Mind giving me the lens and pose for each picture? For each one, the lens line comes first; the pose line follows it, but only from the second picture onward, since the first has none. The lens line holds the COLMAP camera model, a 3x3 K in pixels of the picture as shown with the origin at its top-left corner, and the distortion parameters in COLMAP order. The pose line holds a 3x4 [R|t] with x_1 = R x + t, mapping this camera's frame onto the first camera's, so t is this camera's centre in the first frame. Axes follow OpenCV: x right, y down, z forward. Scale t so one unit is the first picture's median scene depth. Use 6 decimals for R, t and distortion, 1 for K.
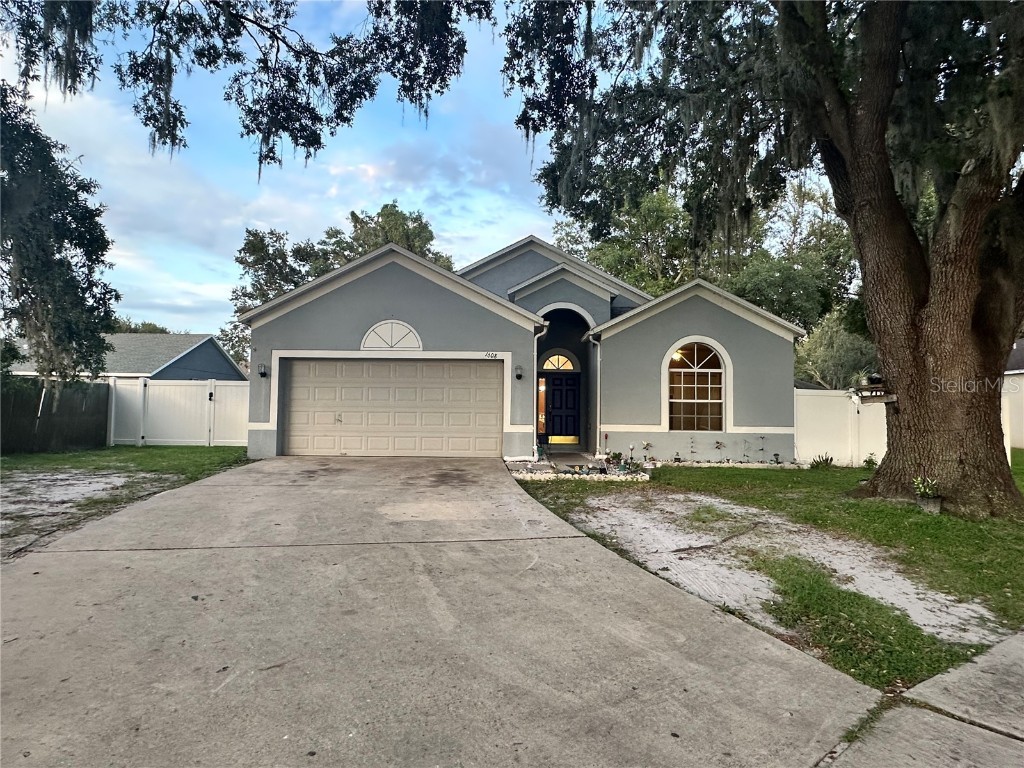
lens RADIAL K [[570.6, 0, 514.0], [0, 570.6, 386.7], [0, 0, 1]] dist [-0.002706, -0.001032]
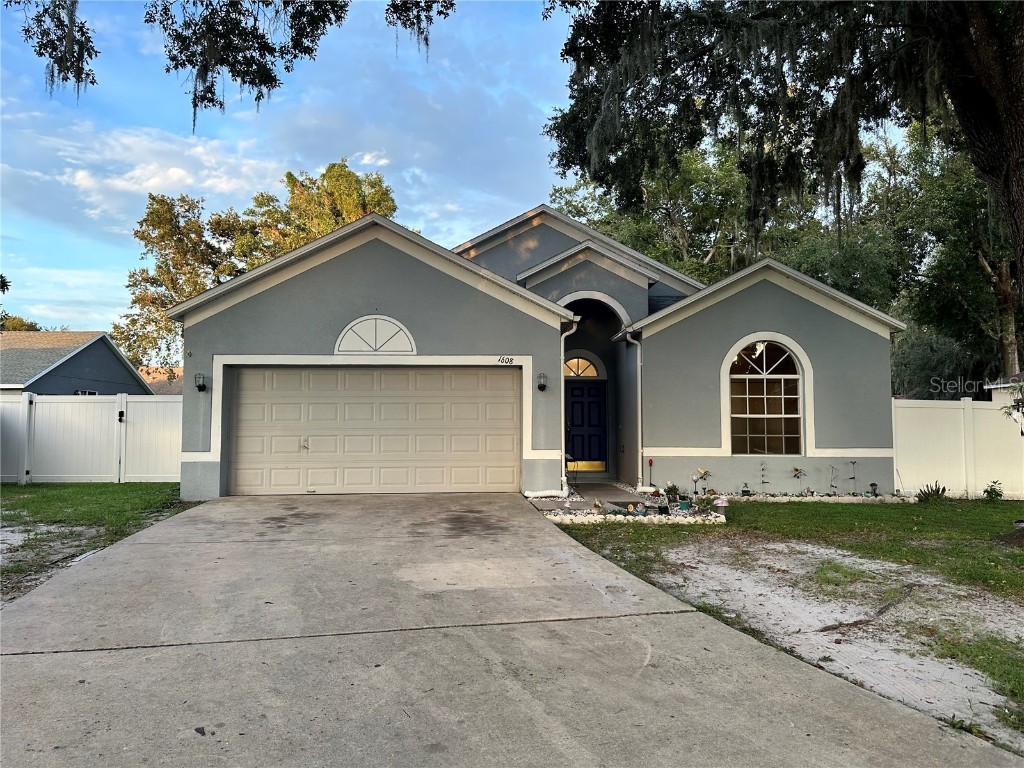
lens RADIAL K [[715.3, 0, 512.0], [0, 715.3, 384.0], [0, 0, 1]] dist [0.057575, -0.067766]
pose [[0.999199, -0.009491, 0.038872, -0.071016], [0.010032, 0.999855, -0.013739, -0.009283], [-0.038736, 0.014118, 0.999150, 0.037707]]
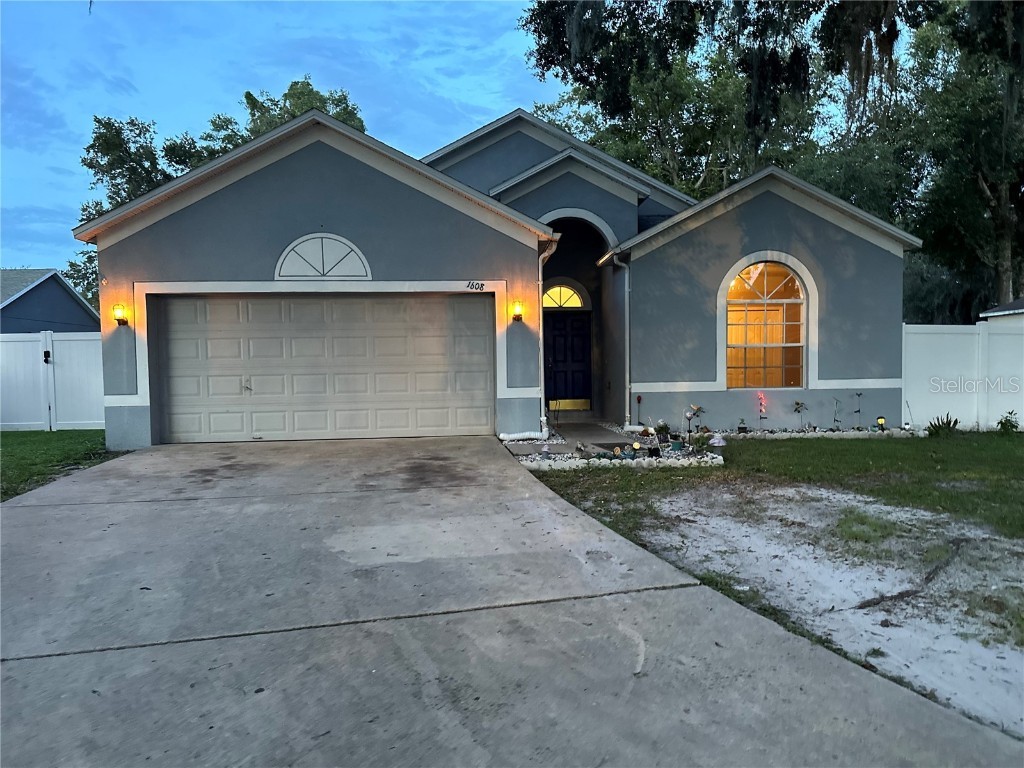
lens RADIAL K [[712.0, 0, 523.4], [0, 712.0, 397.5], [0, 0, 1]] dist [0.066133, -0.078648]
pose [[0.997078, -0.030458, 0.070054, -0.047932], [0.024093, 0.995654, 0.089960, 0.002517], [-0.072489, -0.088010, 0.993479, 0.151458]]
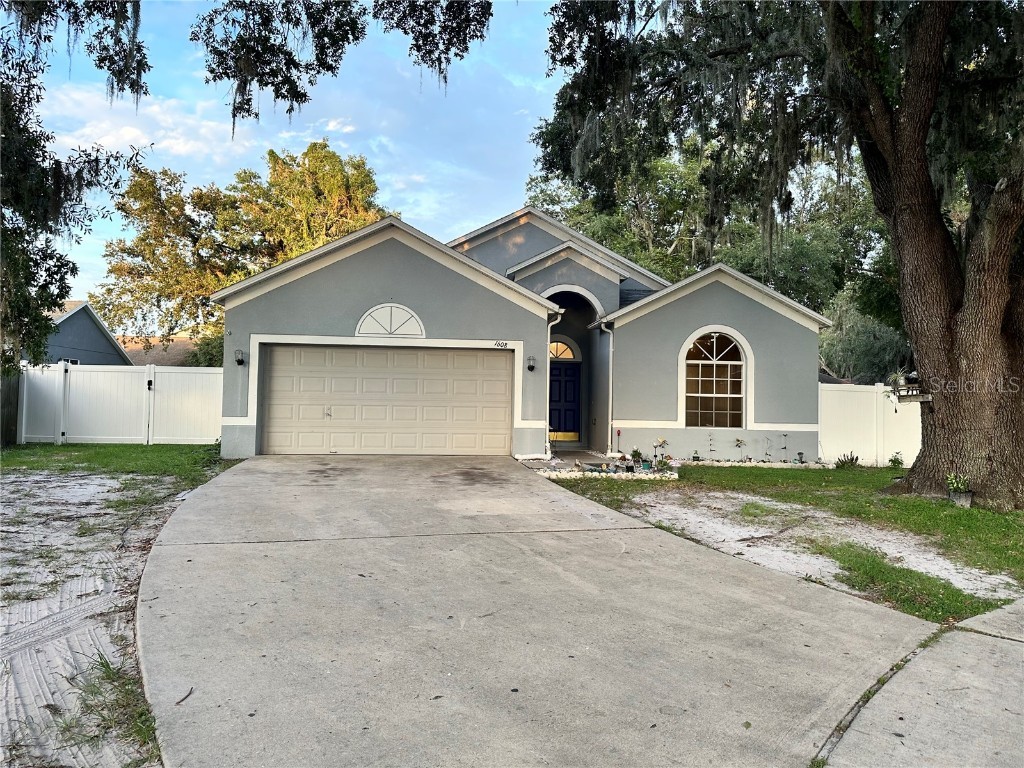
lens RADIAL K [[717.1, 0, 517.5], [0, 717.1, 377.9], [0, 0, 1]] dist [0.084633, -0.112773]
pose [[0.995111, 0.009507, 0.098306, -0.128999], [-0.010616, 0.999886, 0.010763, -0.013792], [-0.098193, -0.011754, 0.995098, -0.150239]]
